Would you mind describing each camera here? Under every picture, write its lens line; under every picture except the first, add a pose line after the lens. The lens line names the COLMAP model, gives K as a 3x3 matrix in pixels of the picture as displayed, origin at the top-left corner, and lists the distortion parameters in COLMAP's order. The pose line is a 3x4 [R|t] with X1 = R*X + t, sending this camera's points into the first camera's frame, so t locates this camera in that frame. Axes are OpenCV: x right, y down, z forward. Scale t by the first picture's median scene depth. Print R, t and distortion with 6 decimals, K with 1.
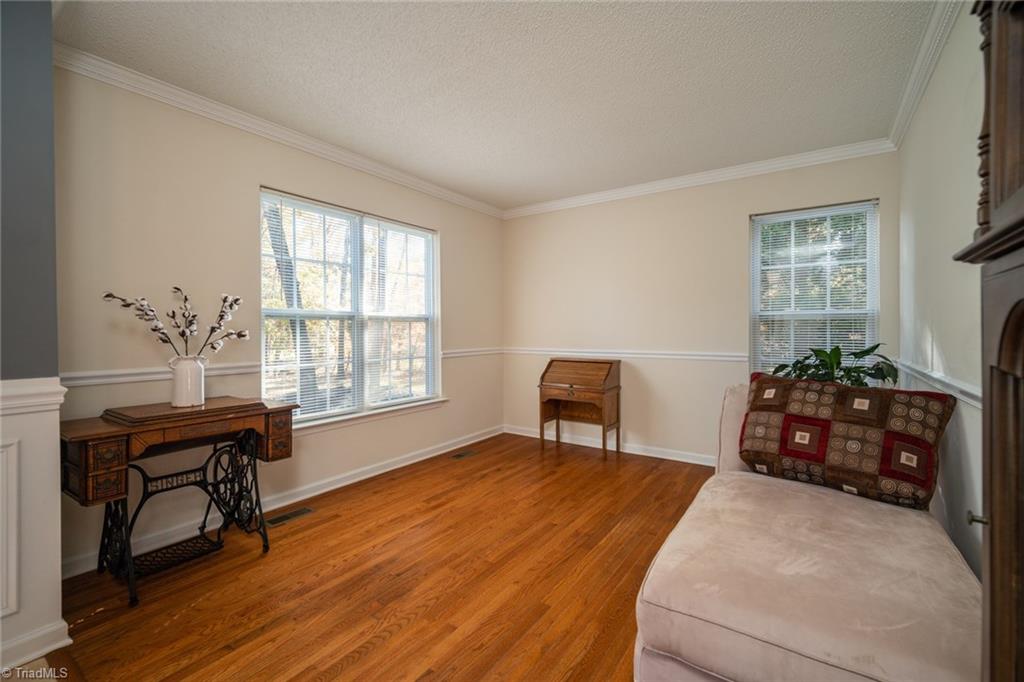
lens RADIAL K [[432.5, 0, 512.0], [0, 432.5, 341.0], [0, 0, 1]] dist [0.001526, 0.000281]
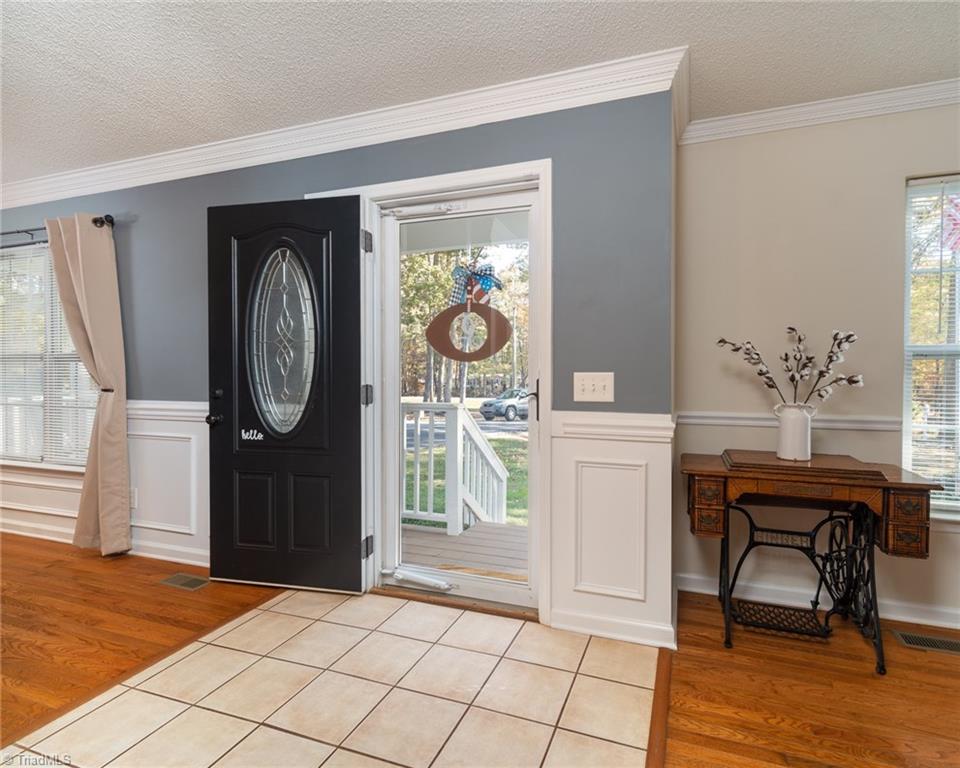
lens RADIAL K [[487.0, 0, 480.0], [0, 487.0, 384.0], [0, 0, 1]] dist [0.000664, 0.000685]
pose [[0.263656, 0.021359, -0.964380, 0.046745], [-0.026983, 0.999527, 0.014760, -0.002519], [0.964239, 0.022130, 0.264107, 0.109457]]
